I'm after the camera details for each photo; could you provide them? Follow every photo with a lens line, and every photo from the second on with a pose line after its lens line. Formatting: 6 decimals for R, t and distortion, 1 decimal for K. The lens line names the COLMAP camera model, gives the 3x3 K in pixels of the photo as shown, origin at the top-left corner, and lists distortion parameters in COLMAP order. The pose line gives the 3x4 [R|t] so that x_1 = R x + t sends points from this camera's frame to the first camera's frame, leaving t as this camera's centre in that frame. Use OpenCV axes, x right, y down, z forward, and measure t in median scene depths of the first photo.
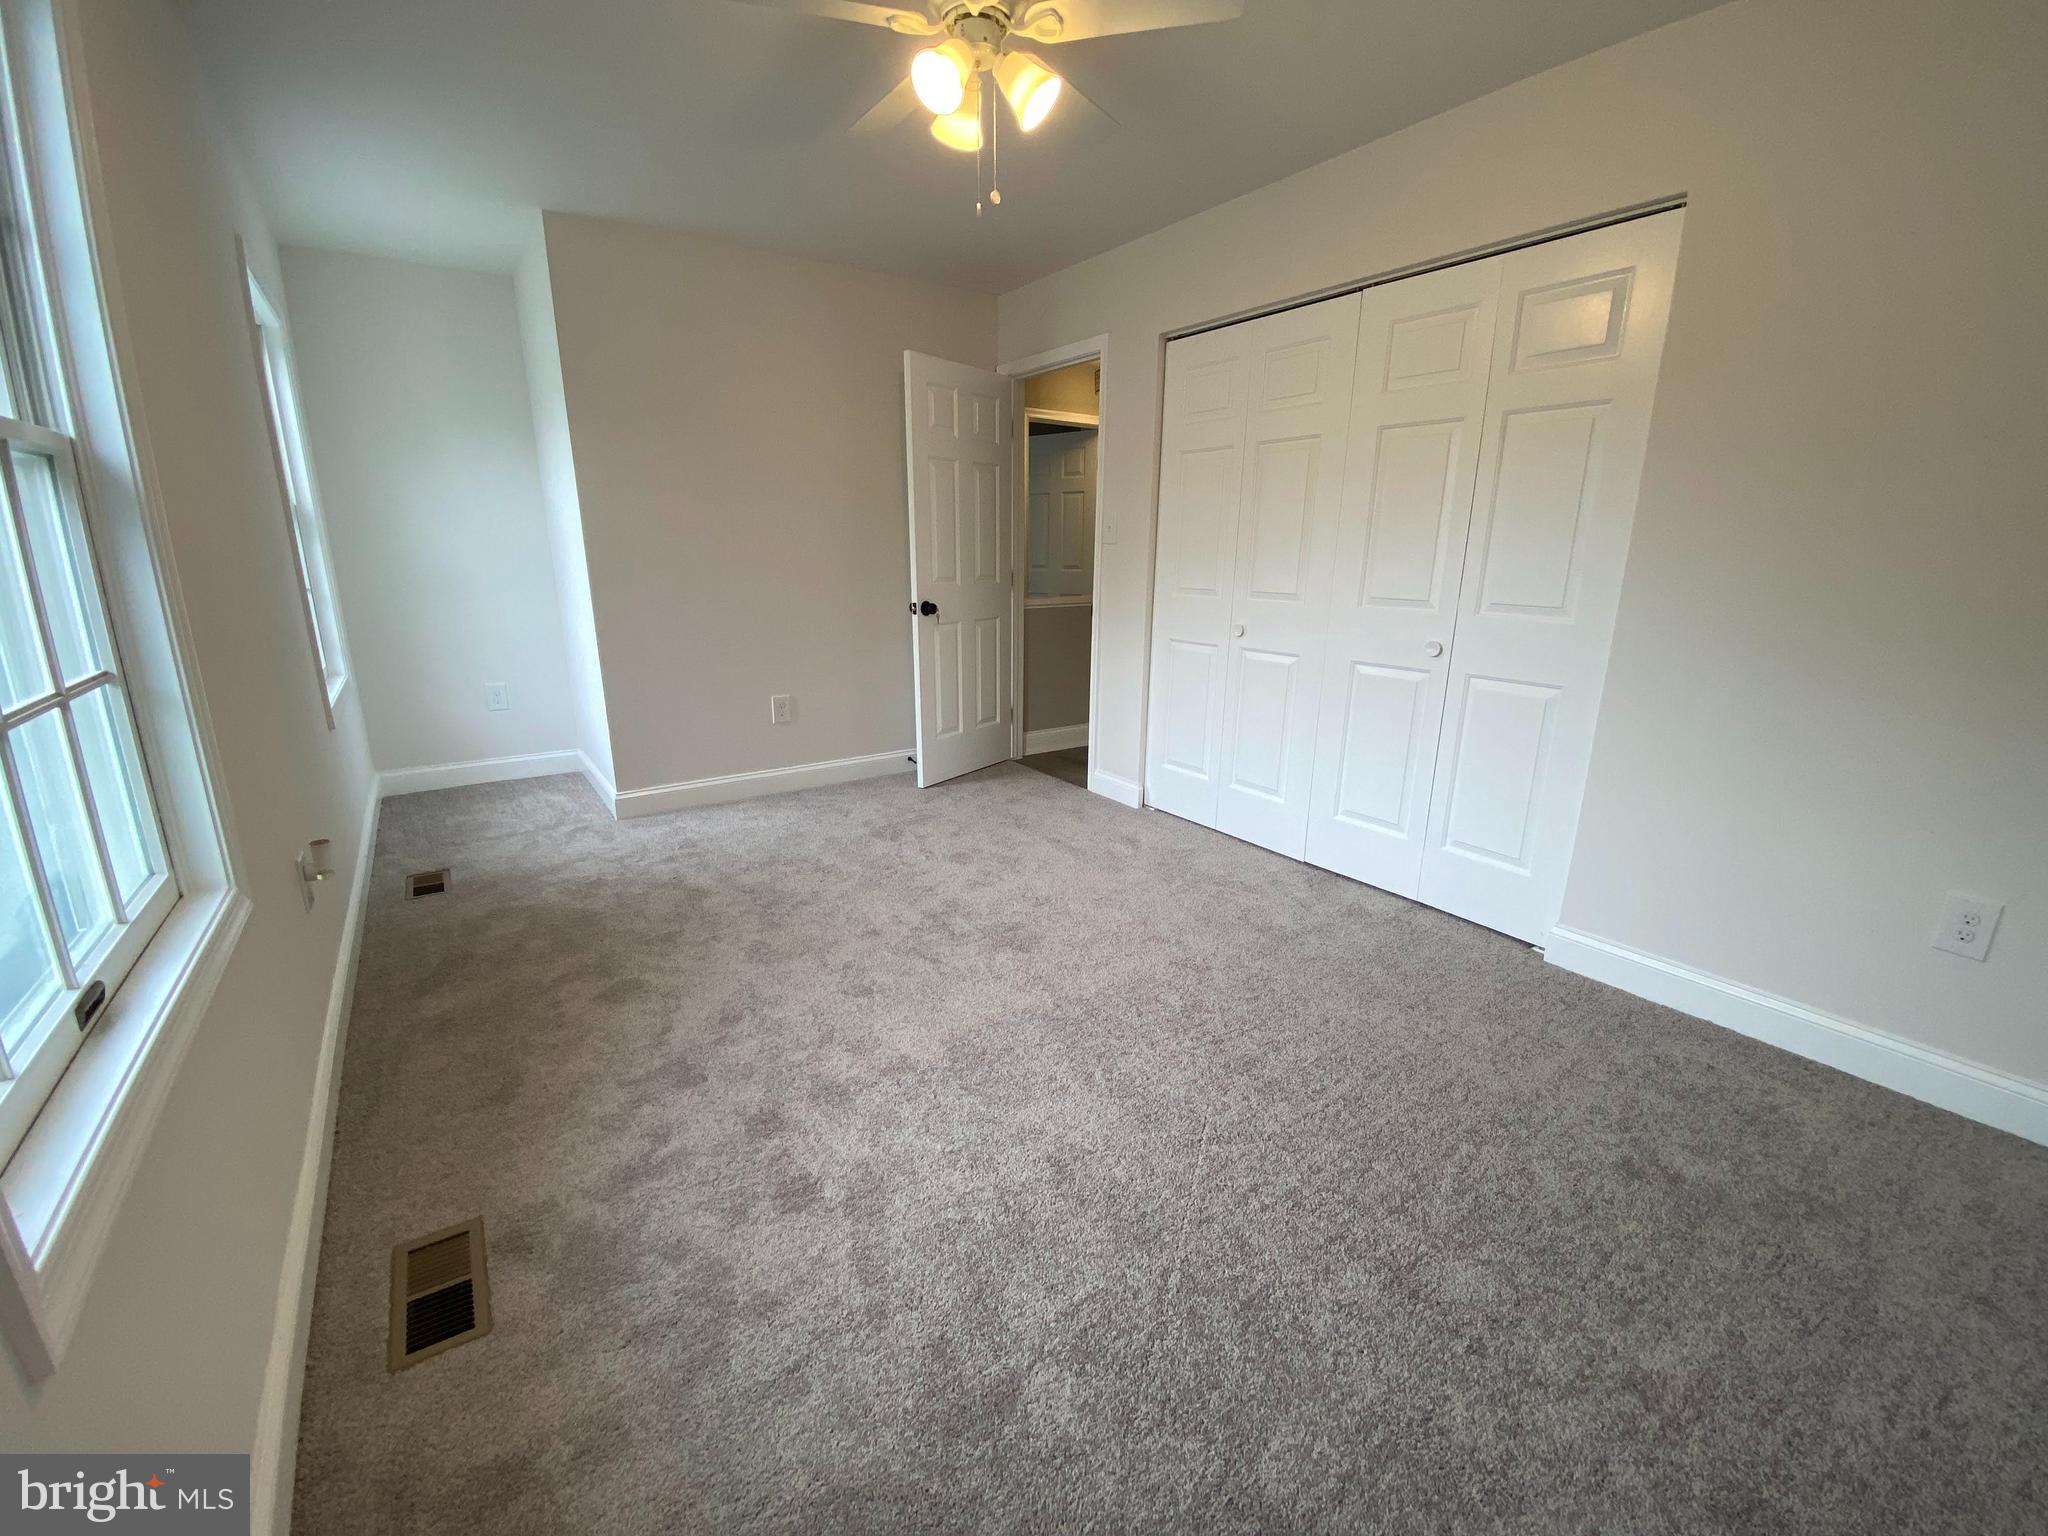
lens RADIAL K [[820.8, 0, 1013.7], [0, 820.8, 759.9], [0, 0, 1]] dist [-0.003397, -0.009763]
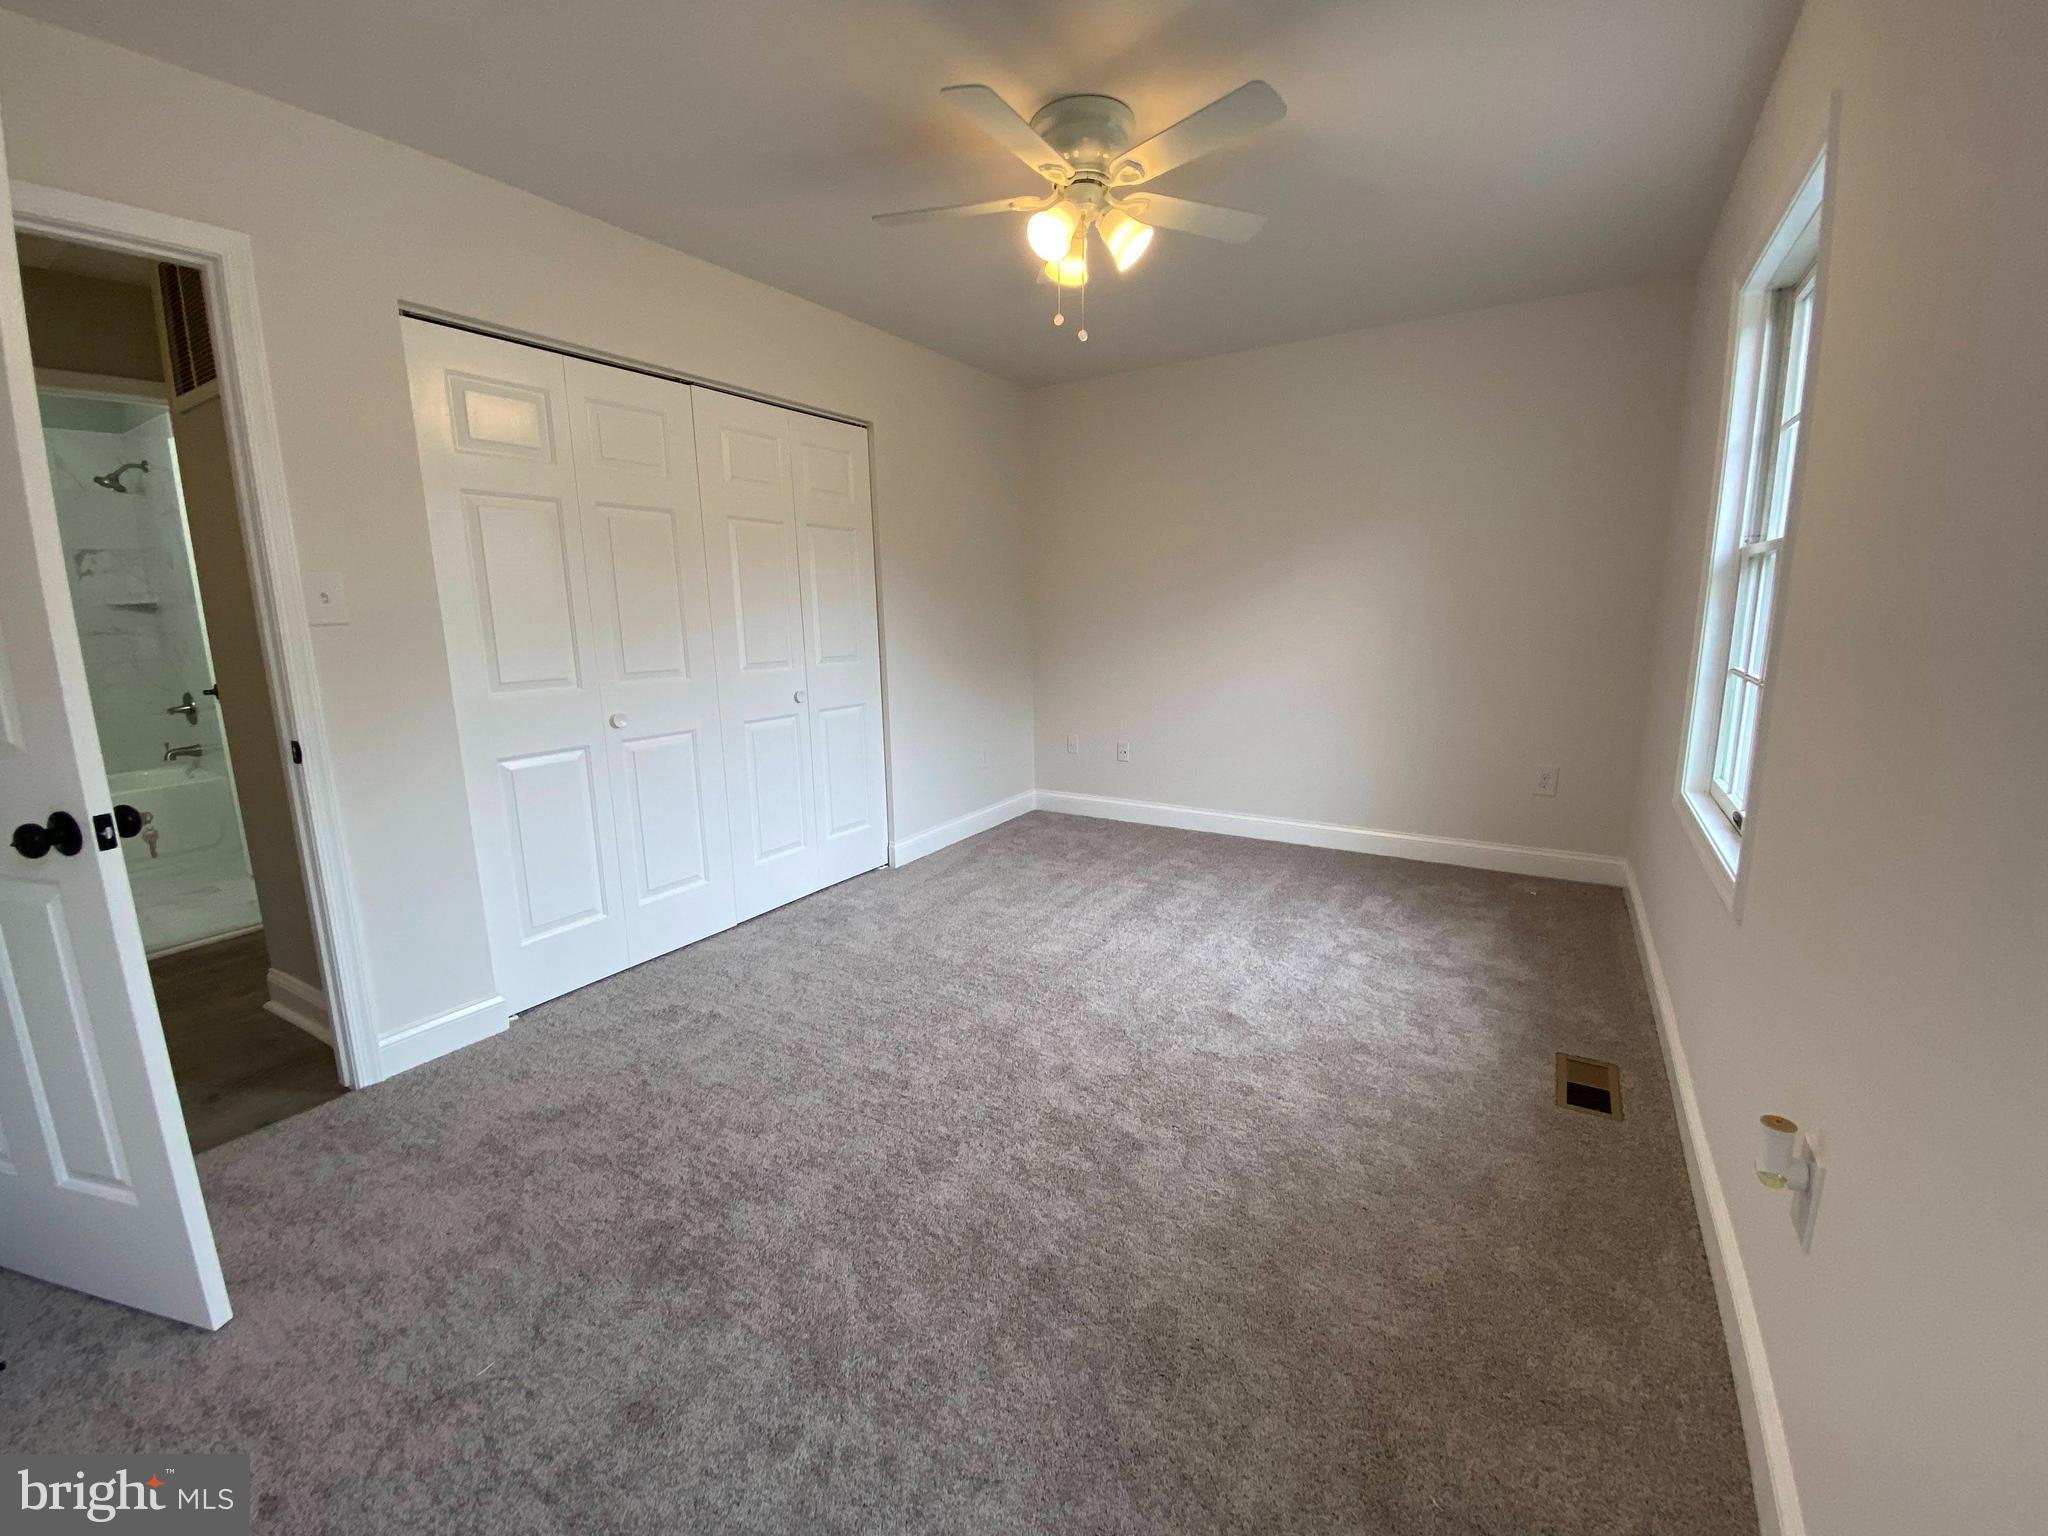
lens RADIAL K [[820.8, 0, 1018.2], [0, 820.8, 749.9], [0, 0, 1]] dist [-0.003397, -0.009763]
pose [[-0.374027, -0.176195, 0.910527, -0.776507], [0.232310, 0.932687, 0.275912, -0.323252], [-0.897851, 0.314723, -0.307918, 1.085244]]
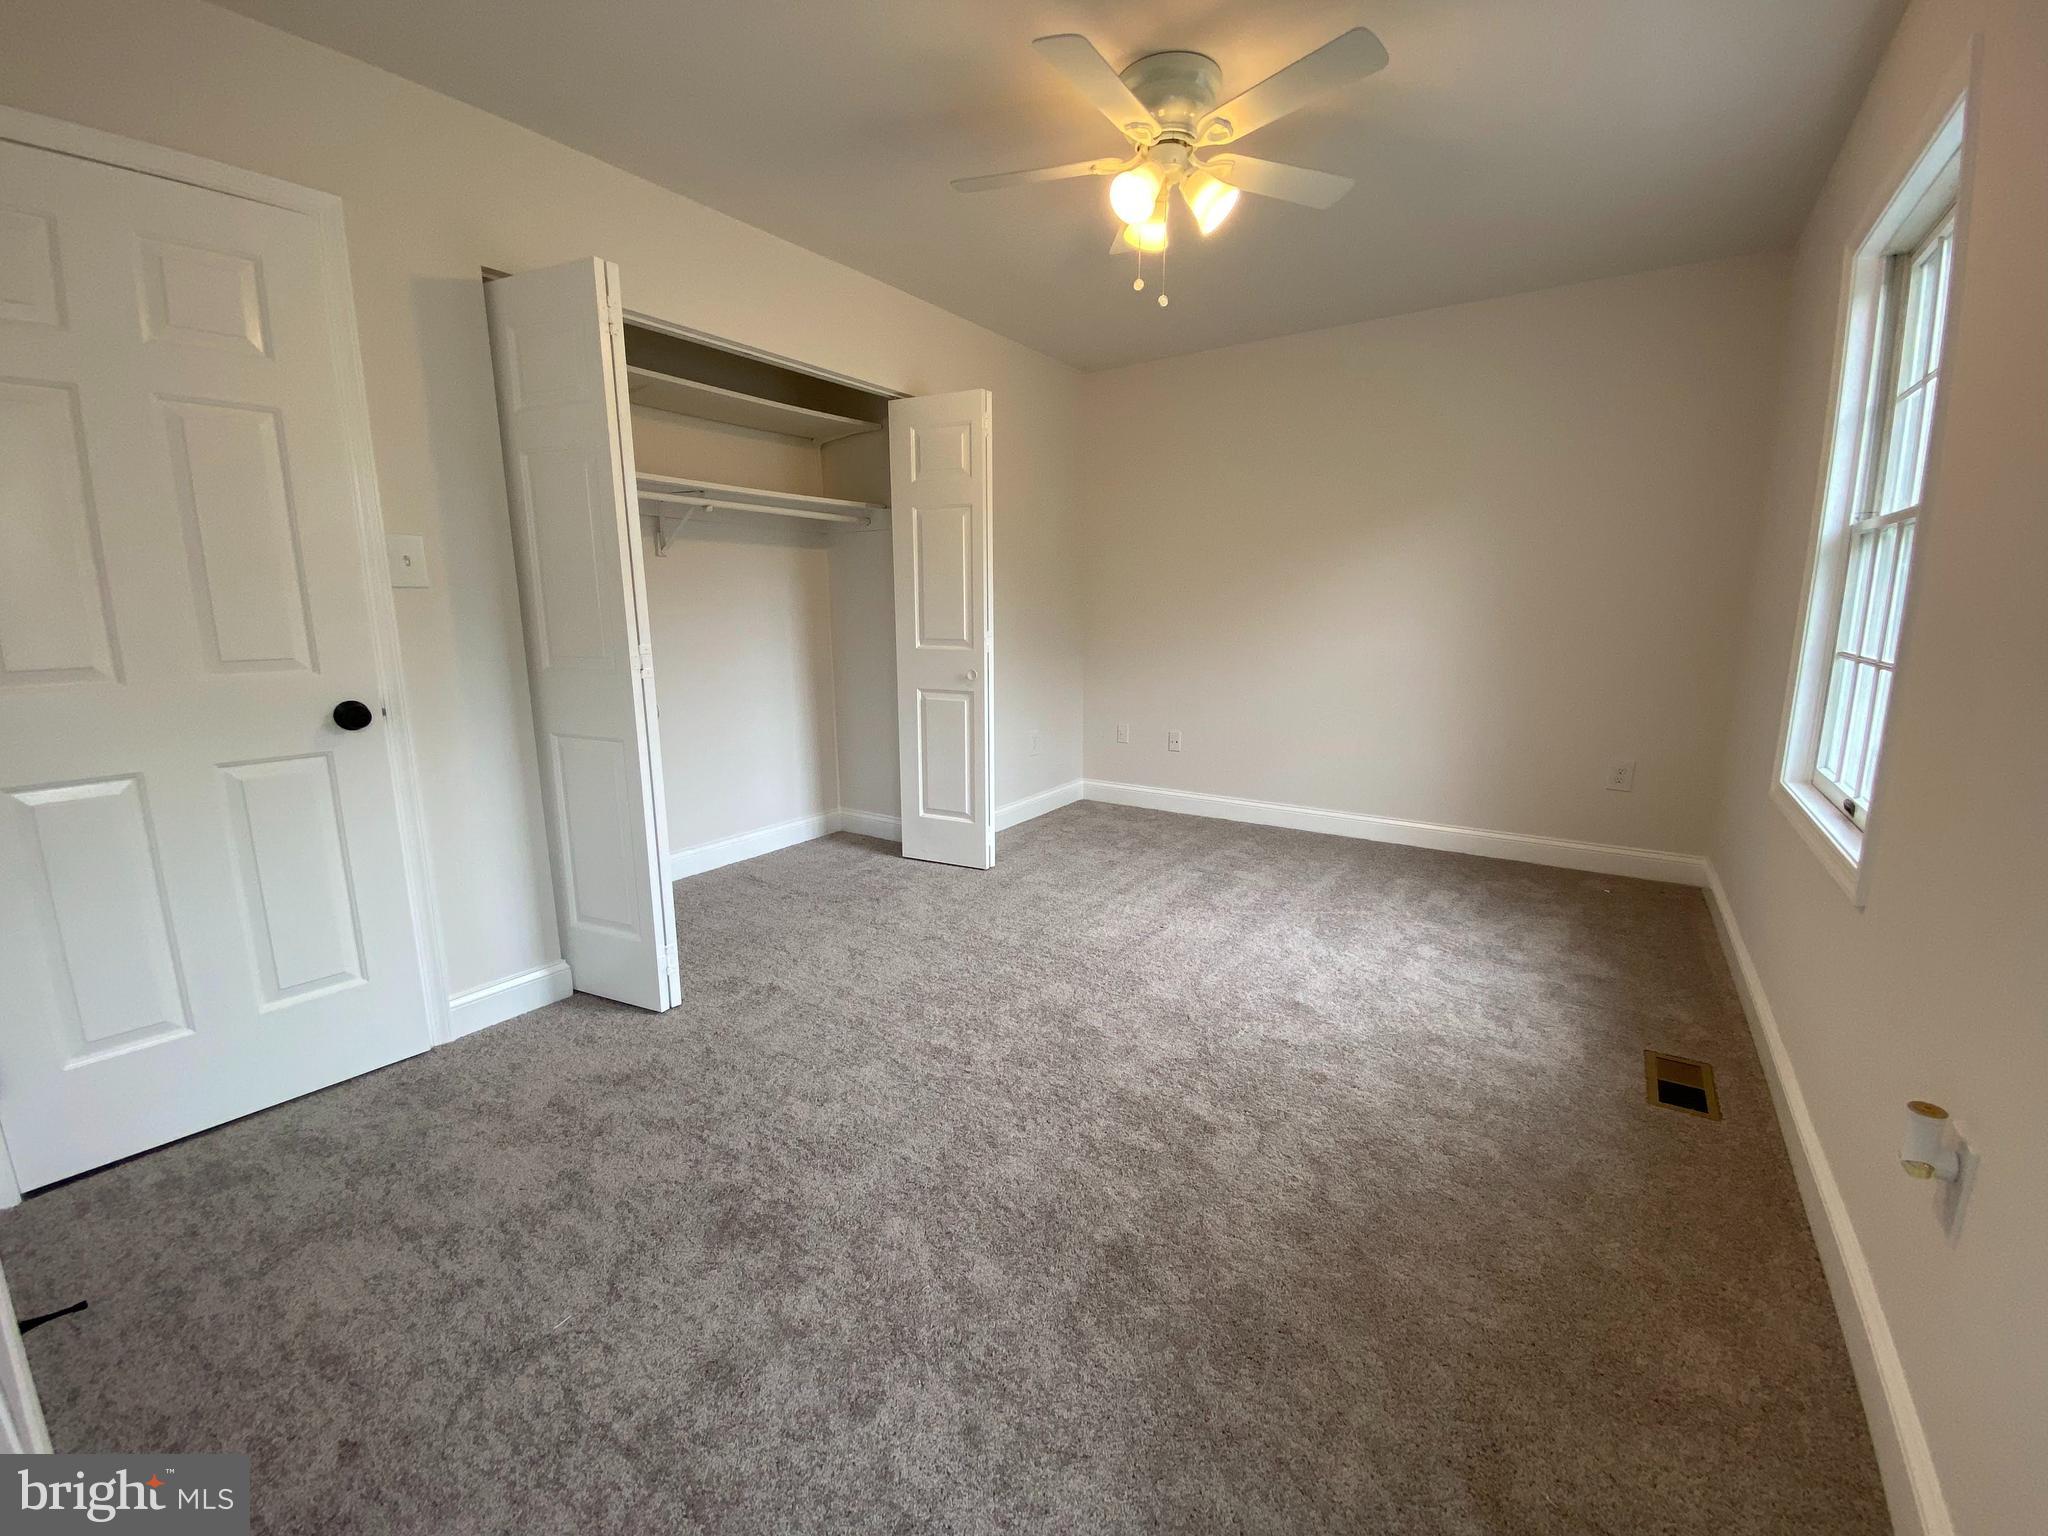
lens RADIAL K [[820.8, 0, 1013.3], [0, 820.8, 752.5], [0, 0, 1]] dist [-0.003397, -0.009763]
pose [[-0.333659, -0.183237, 0.924714, -0.756566], [0.226470, 0.936619, 0.267312, -0.304396], [-0.915086, 0.298611, -0.271014, 1.123068]]
